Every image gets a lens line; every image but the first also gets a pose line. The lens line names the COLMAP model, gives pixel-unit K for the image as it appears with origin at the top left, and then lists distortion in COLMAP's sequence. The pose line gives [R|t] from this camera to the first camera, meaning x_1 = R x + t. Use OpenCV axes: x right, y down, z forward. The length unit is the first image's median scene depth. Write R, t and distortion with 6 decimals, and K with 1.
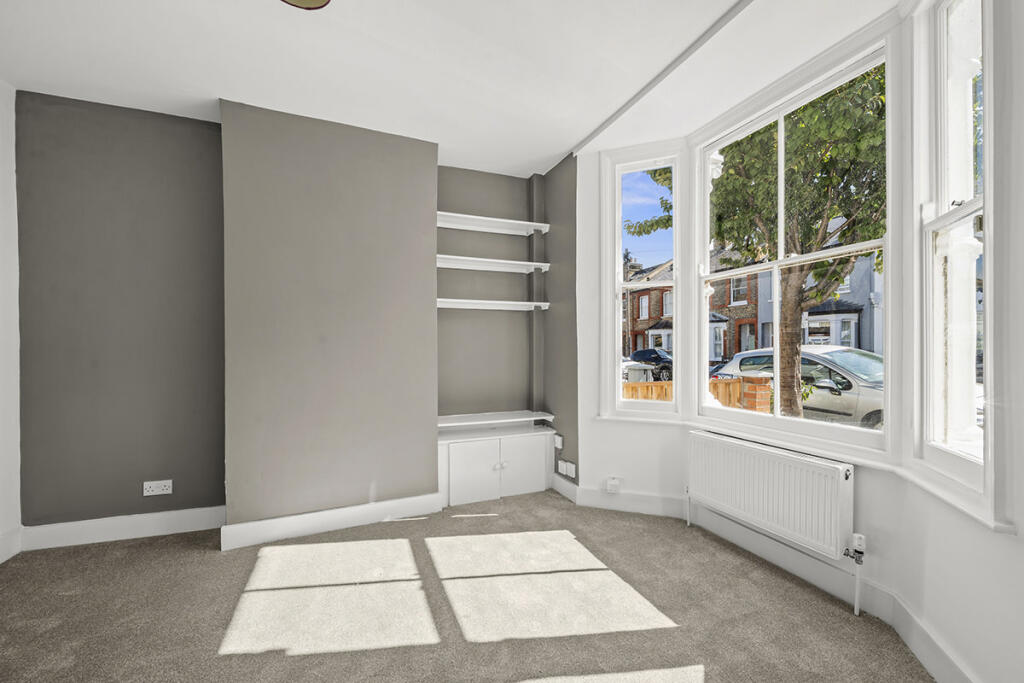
lens RADIAL K [[379.1, 0, 514.0], [0, 379.1, 339.5], [0, 0, 1]] dist [-0.002984, -0.000218]
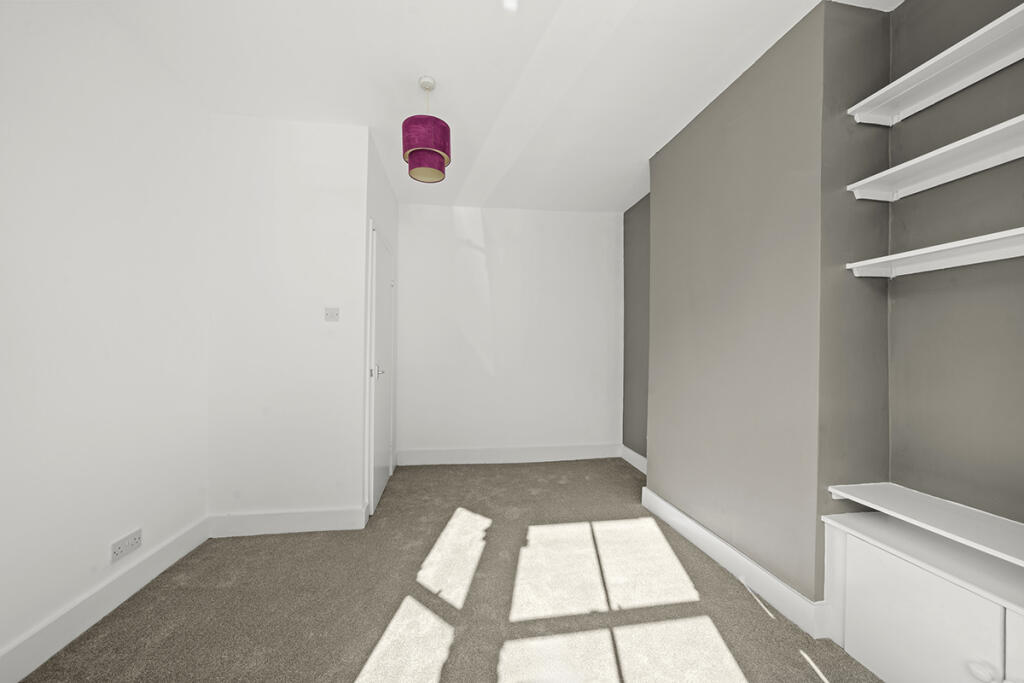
lens RADIAL K [[354.8, 0, 512.7], [0, 354.8, 347.7], [0, 0, 1]] dist [-0.000702, -0.000082]
pose [[-0.192044, -0.003279, -0.981381, 0.566488], [-0.004129, 0.999988, -0.002533, 0.026576], [0.981378, 0.003566, -0.192056, 0.878374]]
